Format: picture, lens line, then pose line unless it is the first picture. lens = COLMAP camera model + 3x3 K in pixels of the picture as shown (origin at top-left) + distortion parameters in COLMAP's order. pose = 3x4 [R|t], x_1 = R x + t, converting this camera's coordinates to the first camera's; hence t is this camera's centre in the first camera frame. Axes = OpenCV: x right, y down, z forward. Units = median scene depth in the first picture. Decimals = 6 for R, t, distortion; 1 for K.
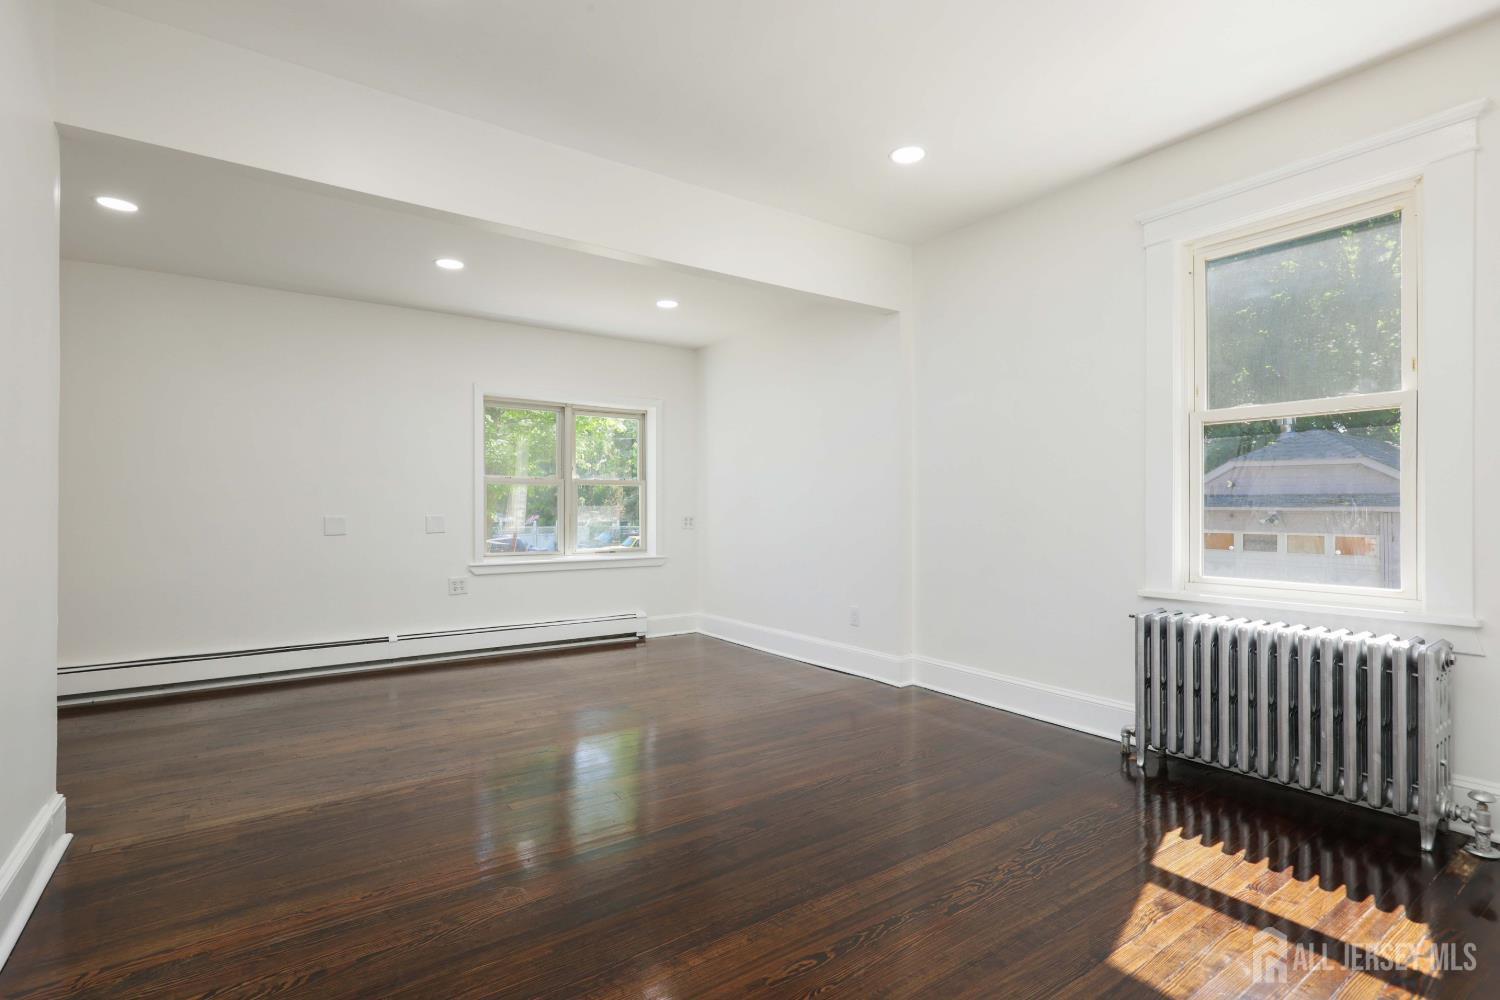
lens RADIAL K [[732.4, 0, 748.9], [0, 732.4, 509.3], [0, 0, 1]] dist [0.008443, 0.003035]
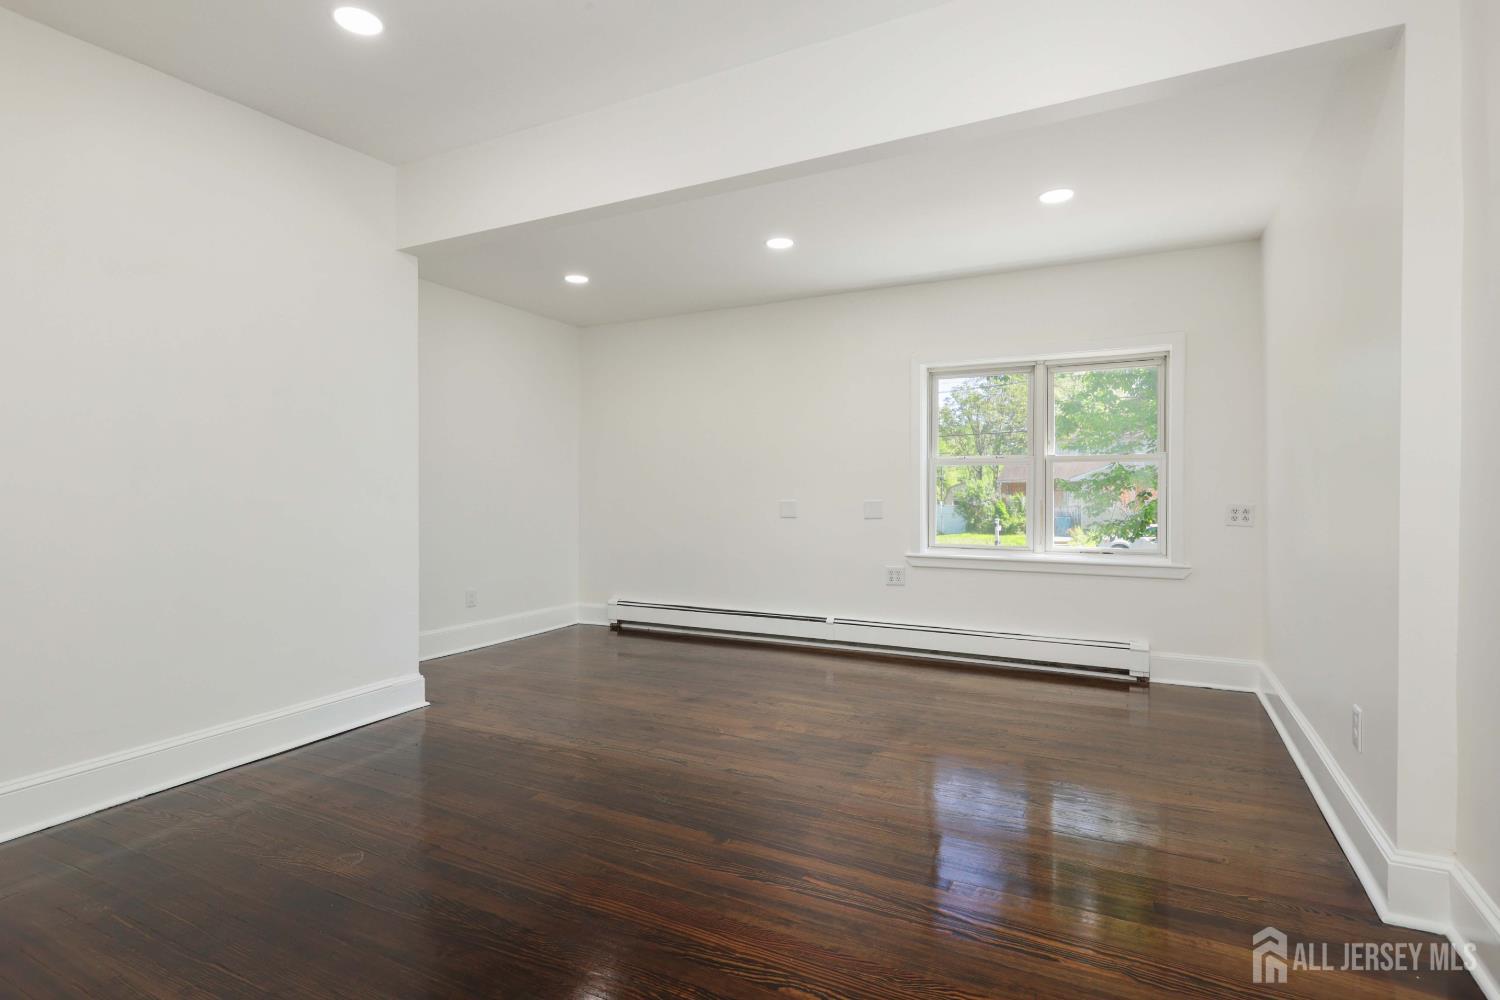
lens RADIAL K [[732.4, 0, 754.1], [0, 732.4, 497.5], [0, 0, 1]] dist [0.008443, 0.003035]
pose [[0.460378, 0.007891, -0.887688, 0.384146], [-0.001353, 0.999966, 0.008188, -0.003516], [0.887722, -0.002569, 0.460372, 0.449409]]
